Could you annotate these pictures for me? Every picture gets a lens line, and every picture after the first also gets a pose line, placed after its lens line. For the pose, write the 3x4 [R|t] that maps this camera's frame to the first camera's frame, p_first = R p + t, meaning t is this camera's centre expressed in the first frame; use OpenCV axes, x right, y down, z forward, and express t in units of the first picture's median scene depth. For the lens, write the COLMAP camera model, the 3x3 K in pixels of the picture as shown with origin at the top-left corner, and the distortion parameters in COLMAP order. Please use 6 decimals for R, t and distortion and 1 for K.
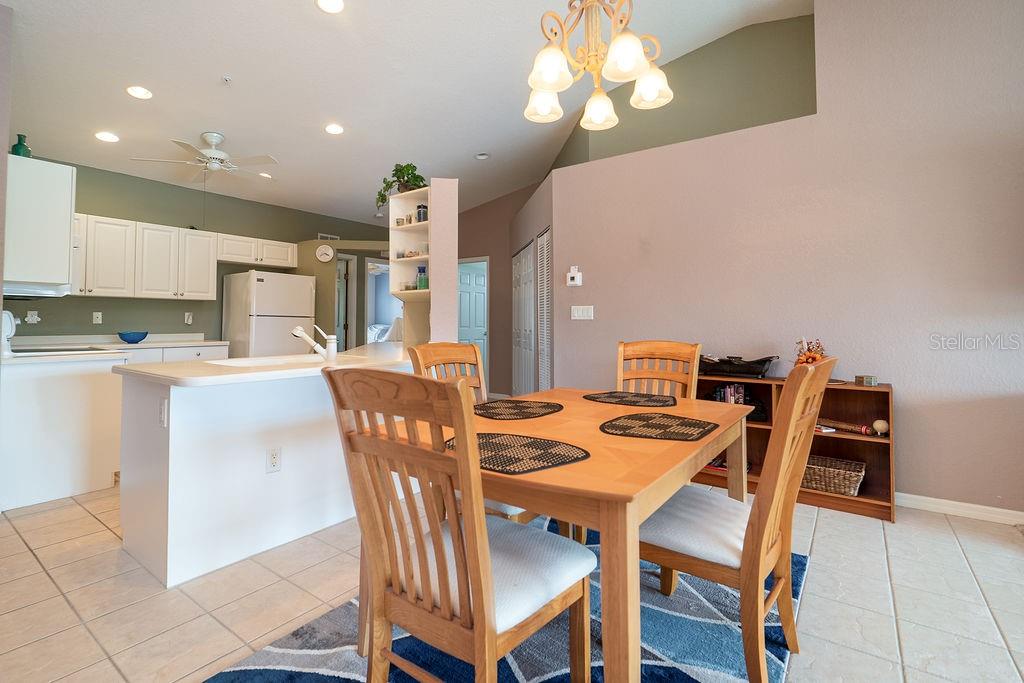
lens RADIAL K [[476.8, 0, 505.6], [0, 476.8, 308.2], [0, 0, 1]] dist [-0.010789, -0.000268]
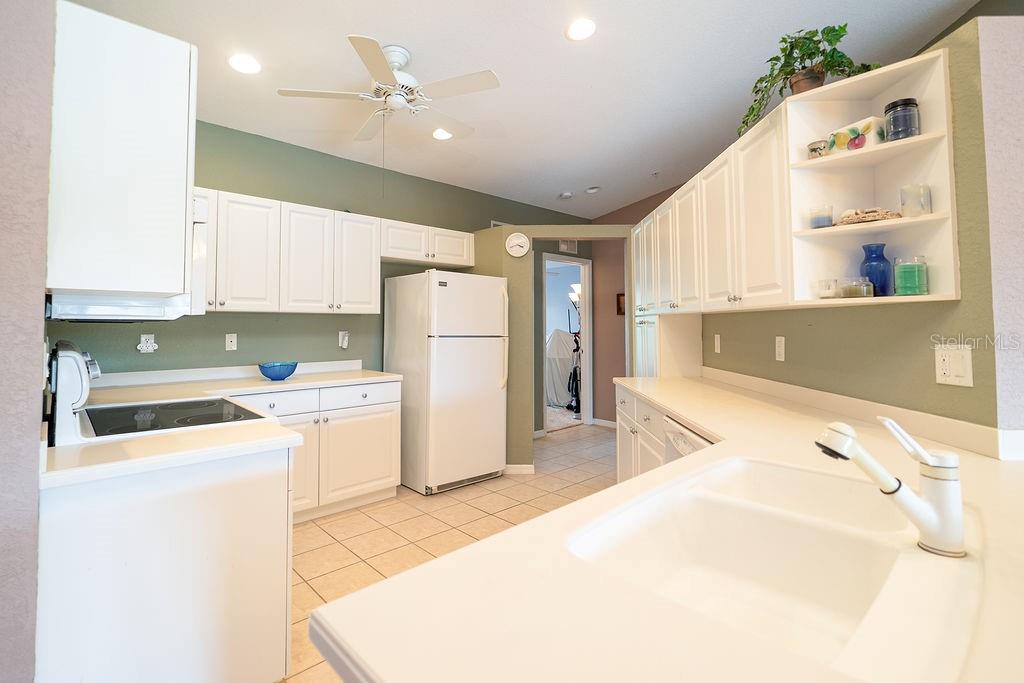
lens RADIAL K [[476.8, 0, 505.6], [0, 476.8, 308.2], [0, 0, 1]] dist [-0.010789, -0.000268]
pose [[0.983779, -0.009626, -0.179126, -0.319193], [0.008291, 0.999932, -0.008200, -0.018972], [0.179192, 0.006581, 0.983792, 0.360956]]
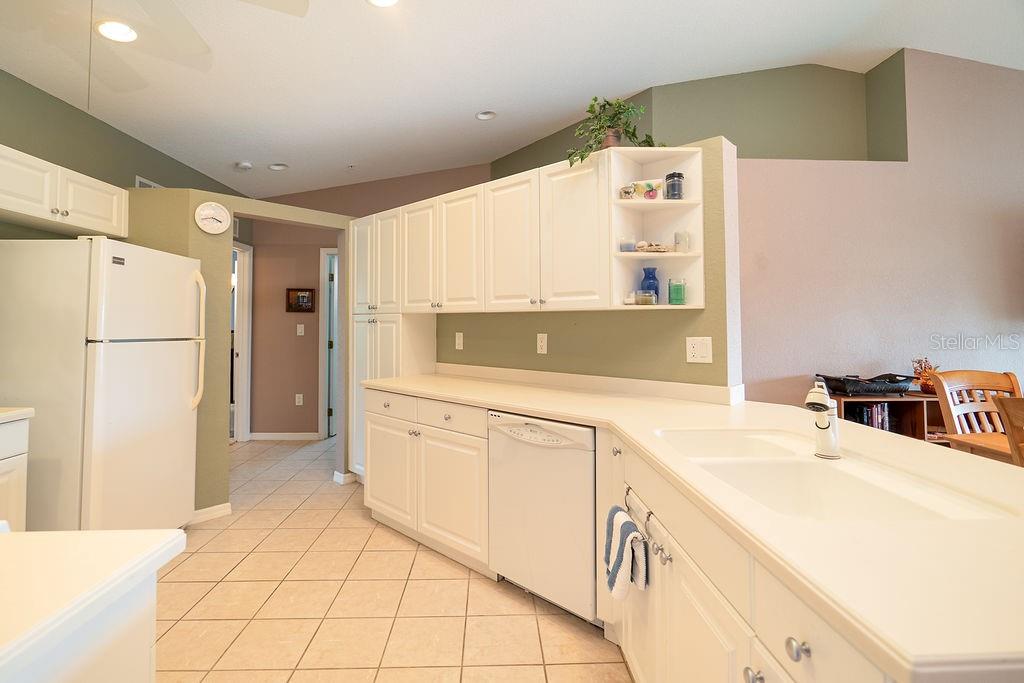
lens RADIAL K [[476.8, 0, 505.6], [0, 476.8, 308.2], [0, 0, 1]] dist [-0.010789, -0.000268]
pose [[0.785719, 0.017099, 0.618348, -0.526065], [-0.015996, 0.999845, -0.007323, -0.018245], [-0.618377, -0.004137, 0.785871, 0.446909]]
